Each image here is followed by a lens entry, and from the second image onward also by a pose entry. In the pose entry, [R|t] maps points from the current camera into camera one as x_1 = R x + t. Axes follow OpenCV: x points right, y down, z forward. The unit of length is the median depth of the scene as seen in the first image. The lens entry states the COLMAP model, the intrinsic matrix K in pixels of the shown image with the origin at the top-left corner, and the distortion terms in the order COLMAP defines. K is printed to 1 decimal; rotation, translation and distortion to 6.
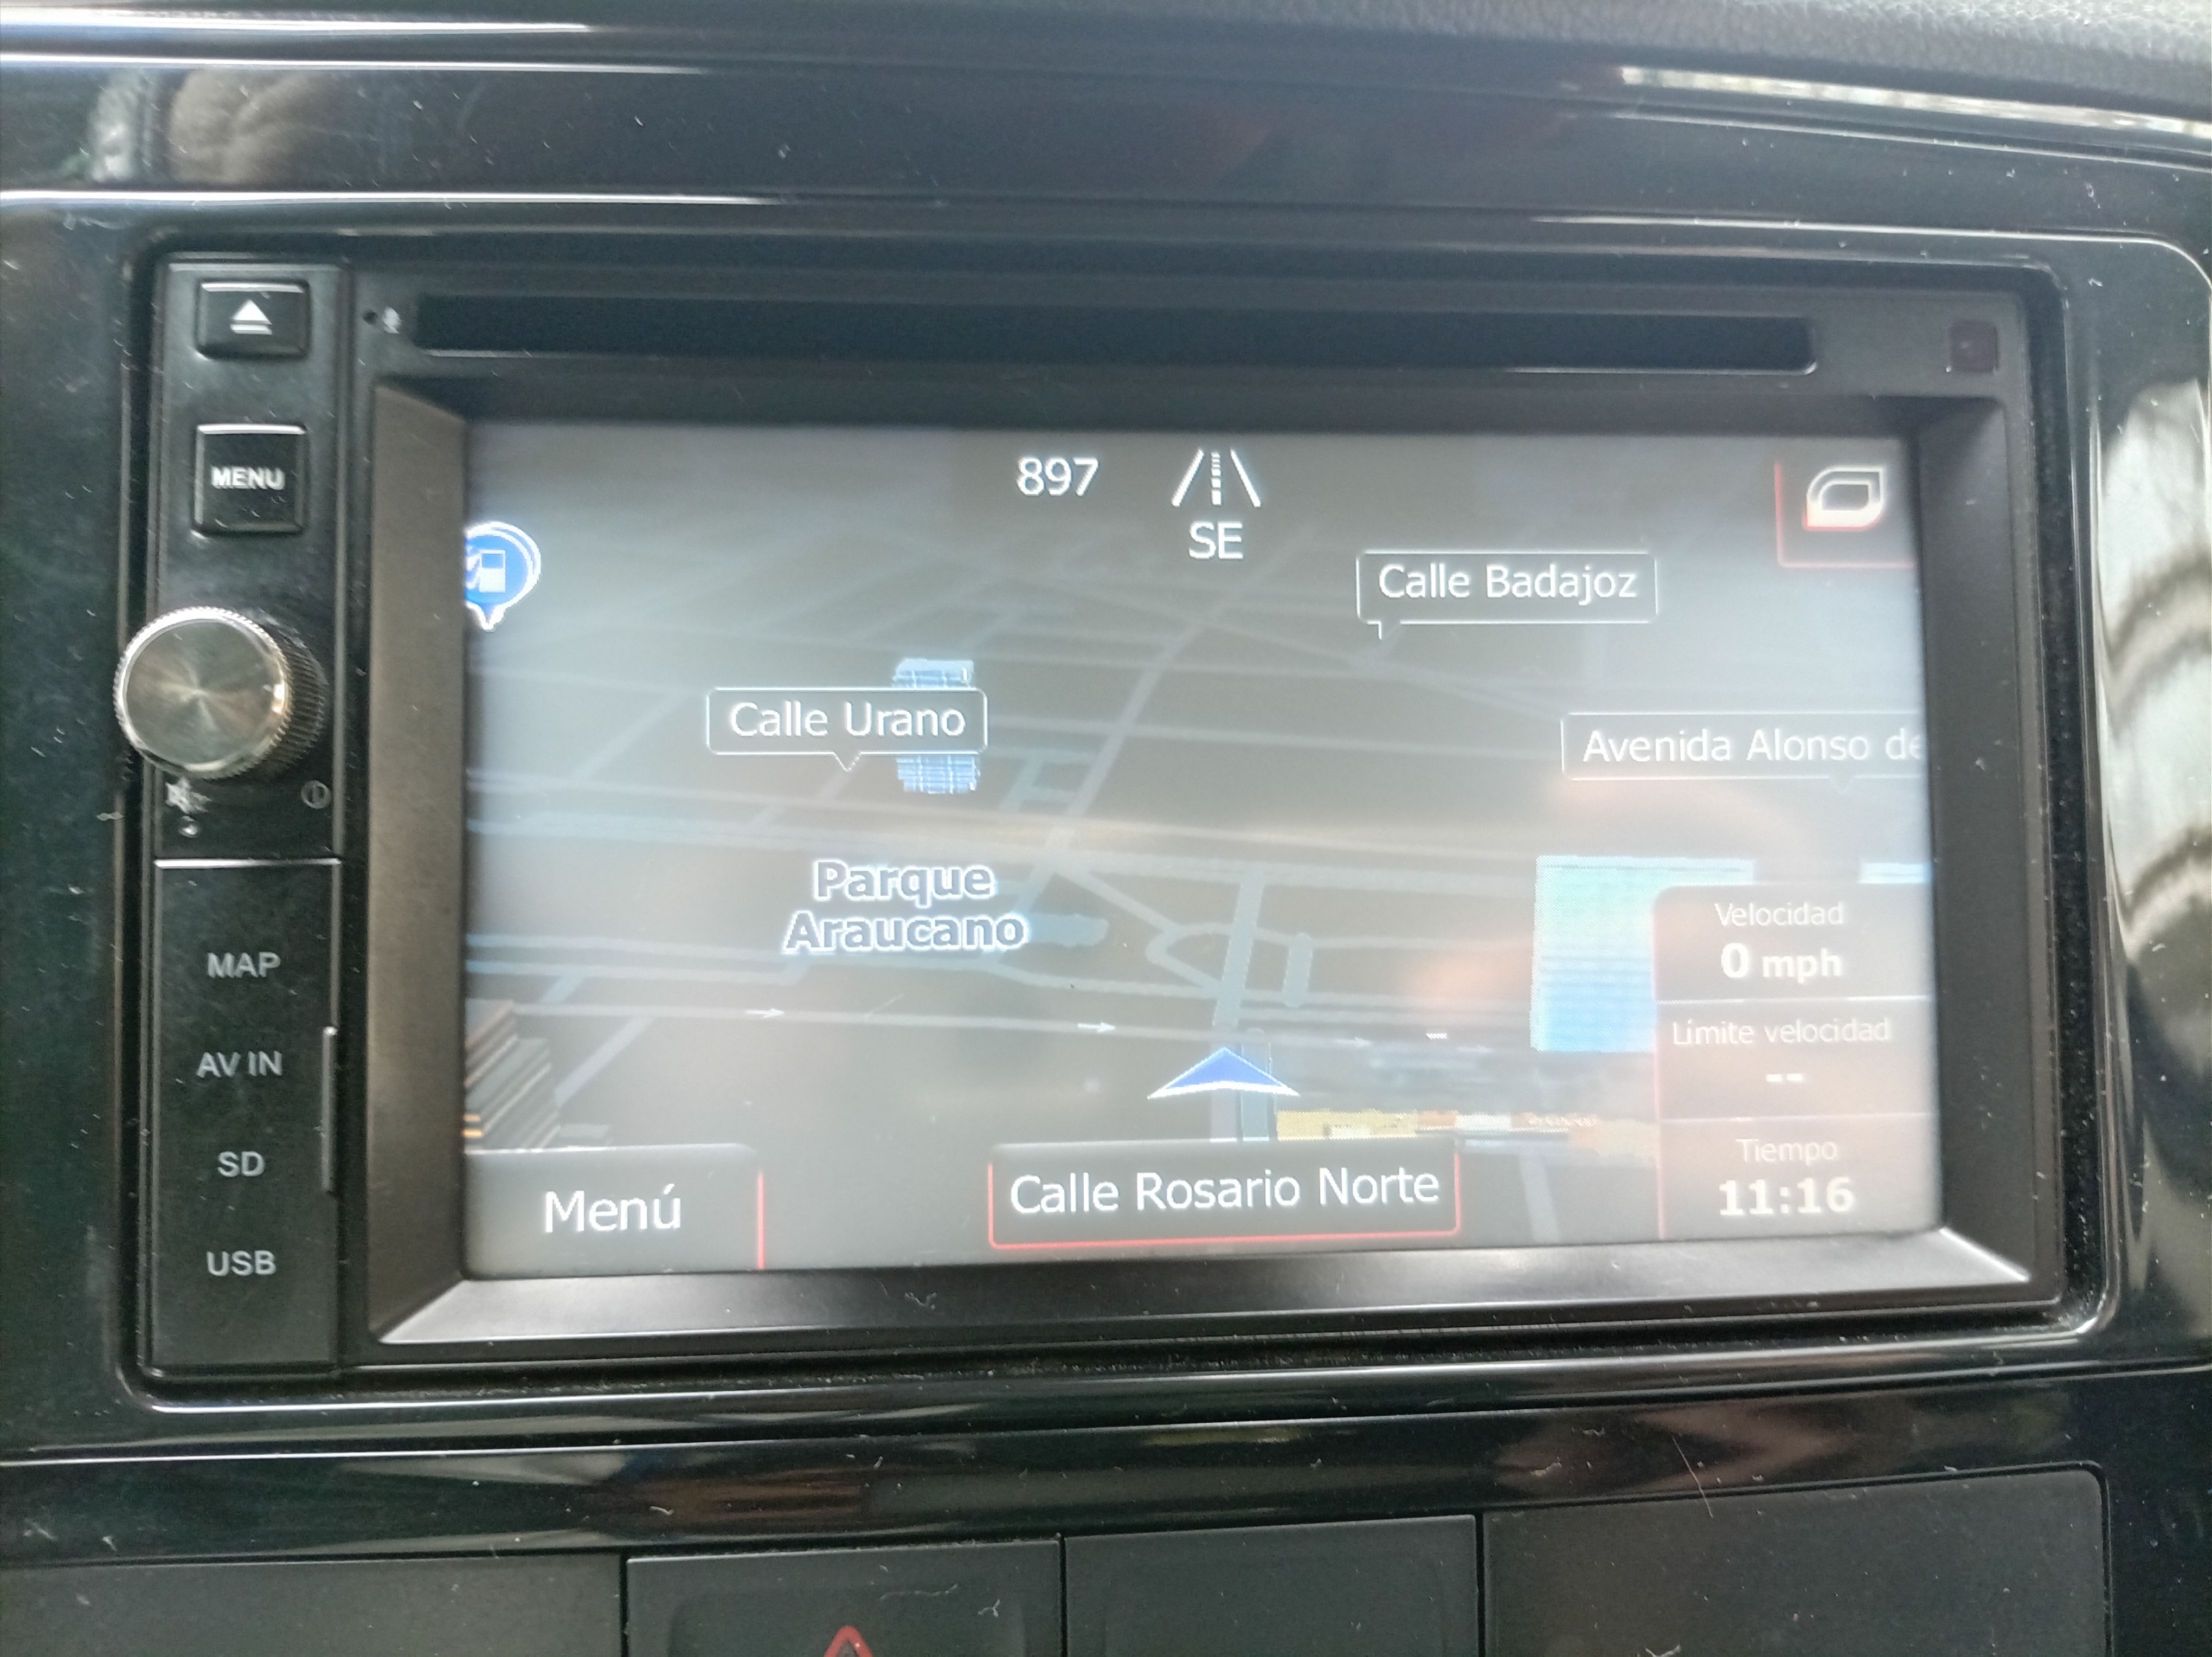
lens RADIAL K [[1678.3, 0, 1102.2], [0, 1678.3, 848.5], [0, 0, 1]] dist [0.005261, -0.000936]
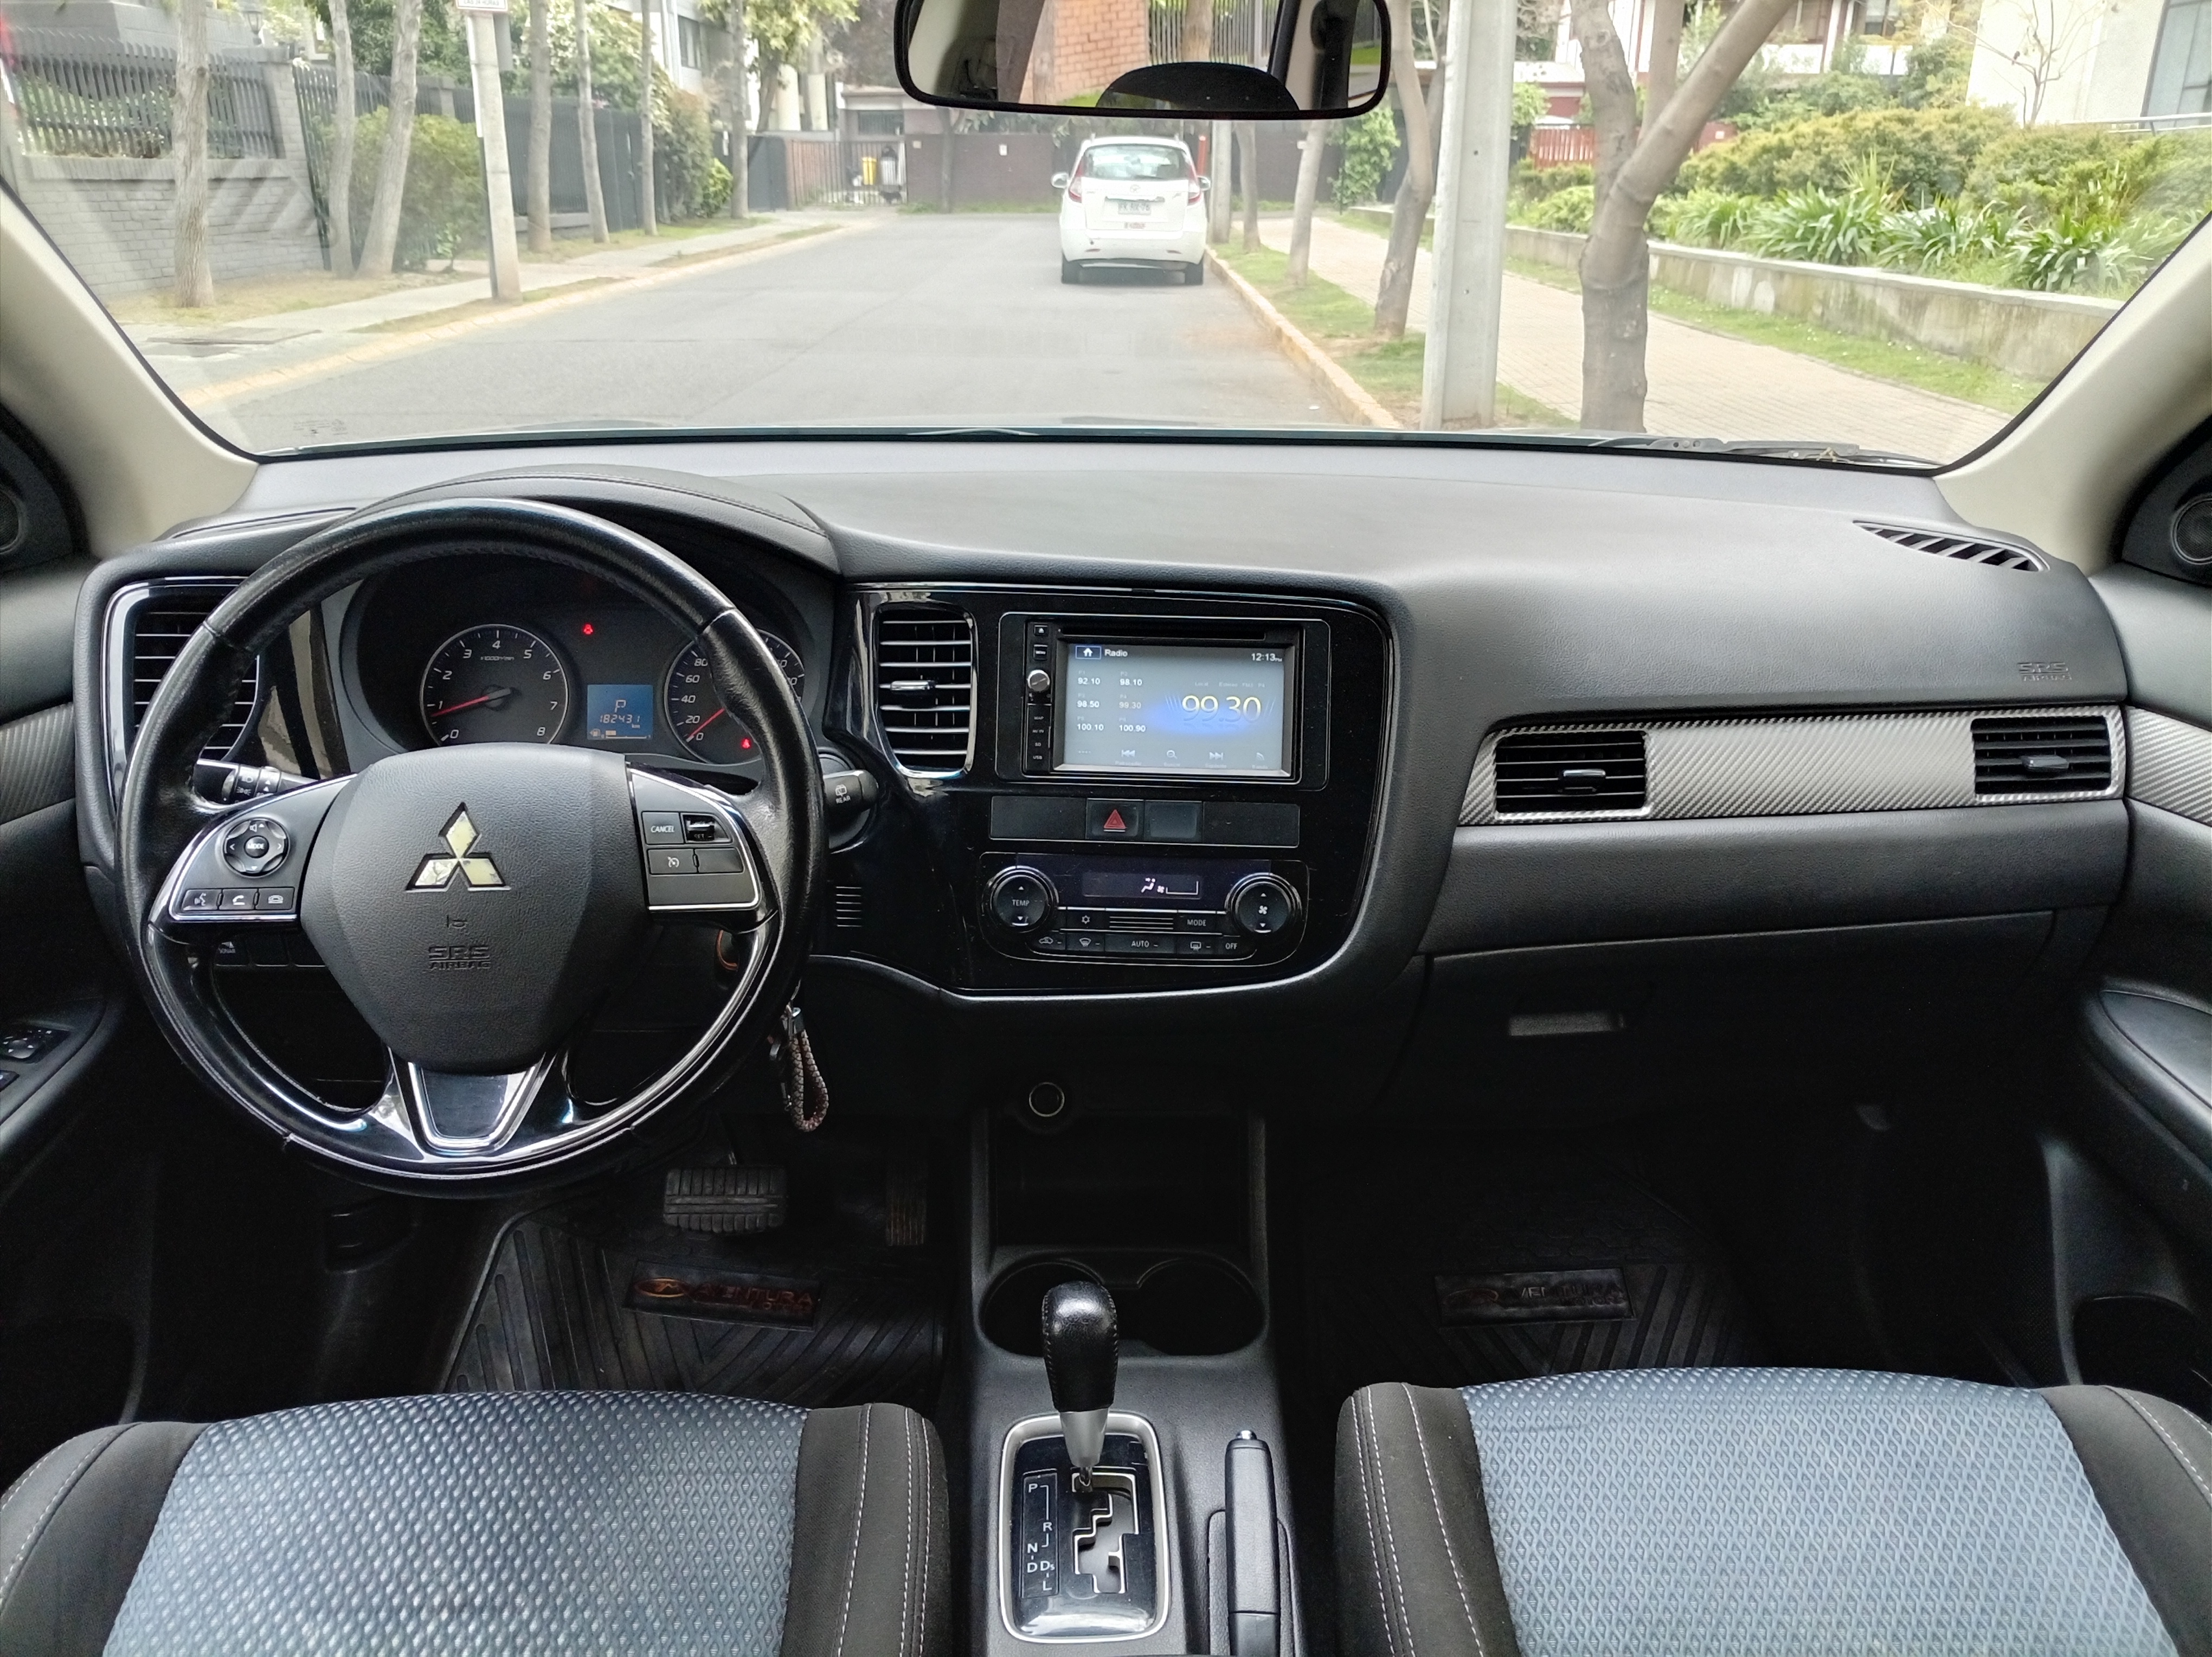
lens RADIAL K [[1658.6, 0, 1109.6], [0, 1658.6, 839.6], [0, 0, 1]] dist [0.052283, -0.091175]
pose [[0.994575, 0.037166, -0.097161, 0.503239], [-0.036781, 0.999307, 0.005748, 0.515747], [0.097307, -0.002143, 0.995252, -5.867620]]
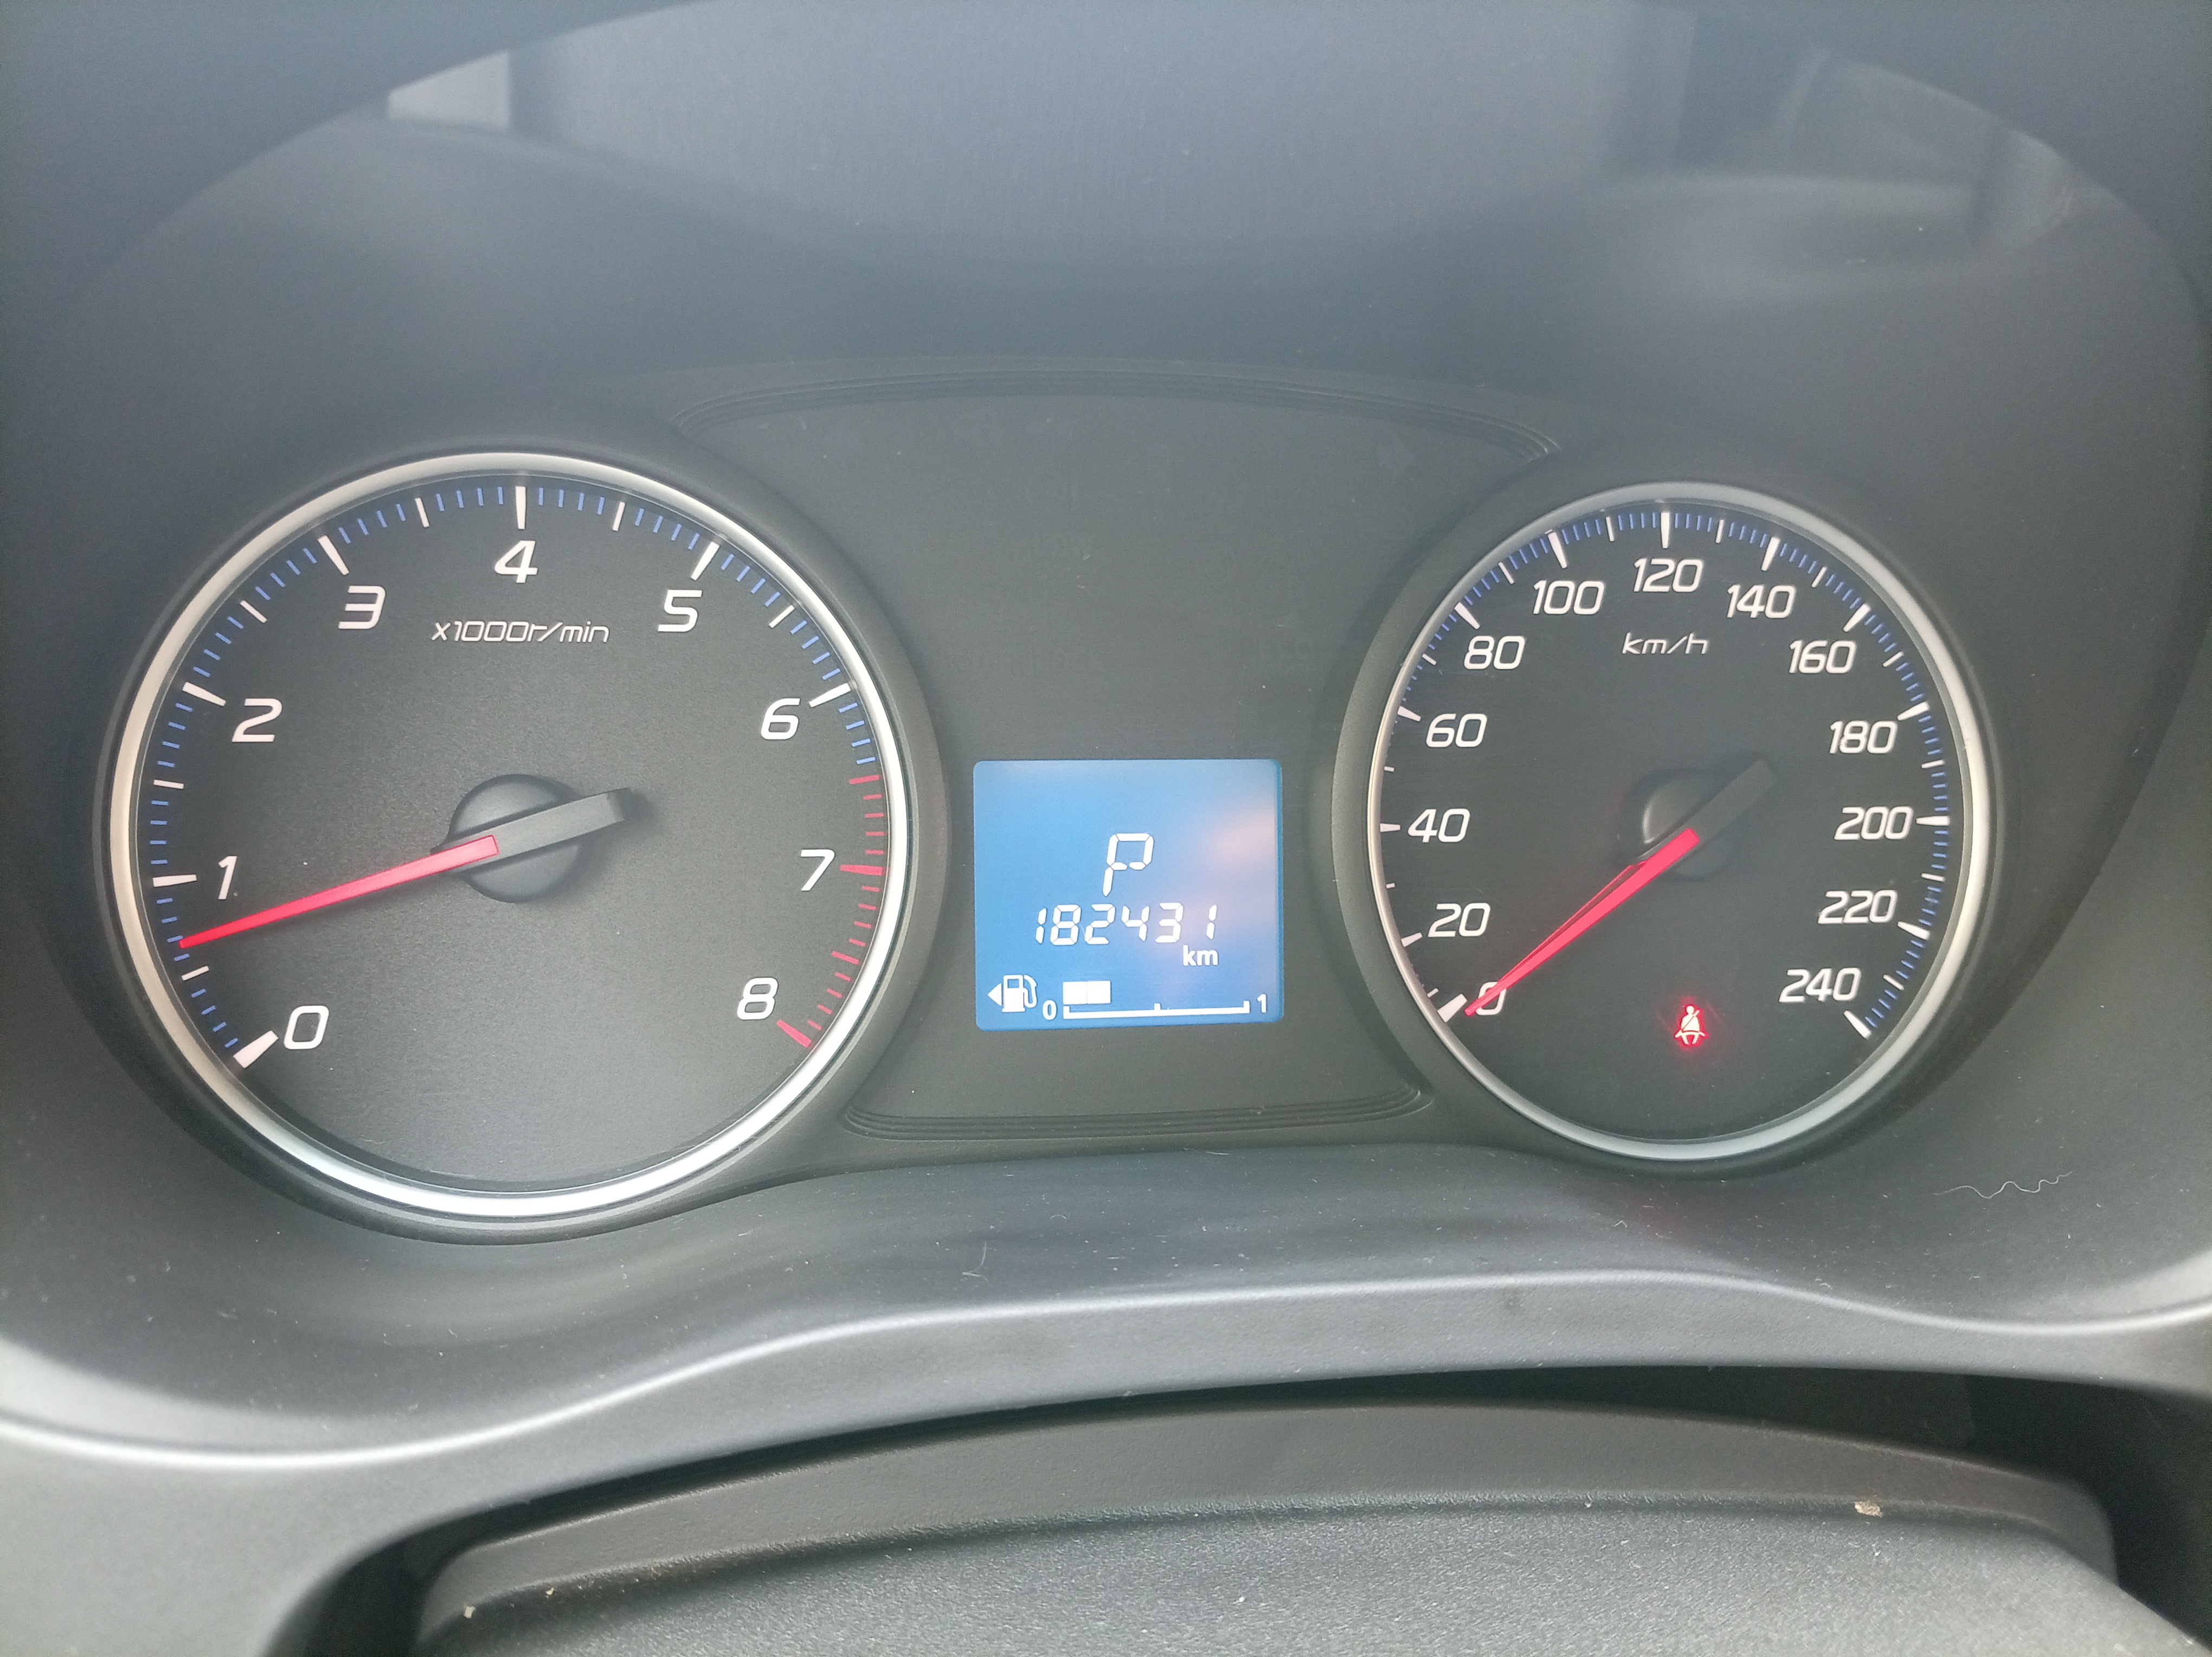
lens RADIAL K [[1678.3, 0, 1102.2], [0, 1678.3, 848.5], [0, 0, 1]] dist [0.005261, -0.000936]
pose [[0.999057, 0.031425, 0.029965, -2.641144], [-0.032956, 0.998100, 0.052060, -0.080444], [-0.028273, -0.052999, 0.998194, 0.054657]]
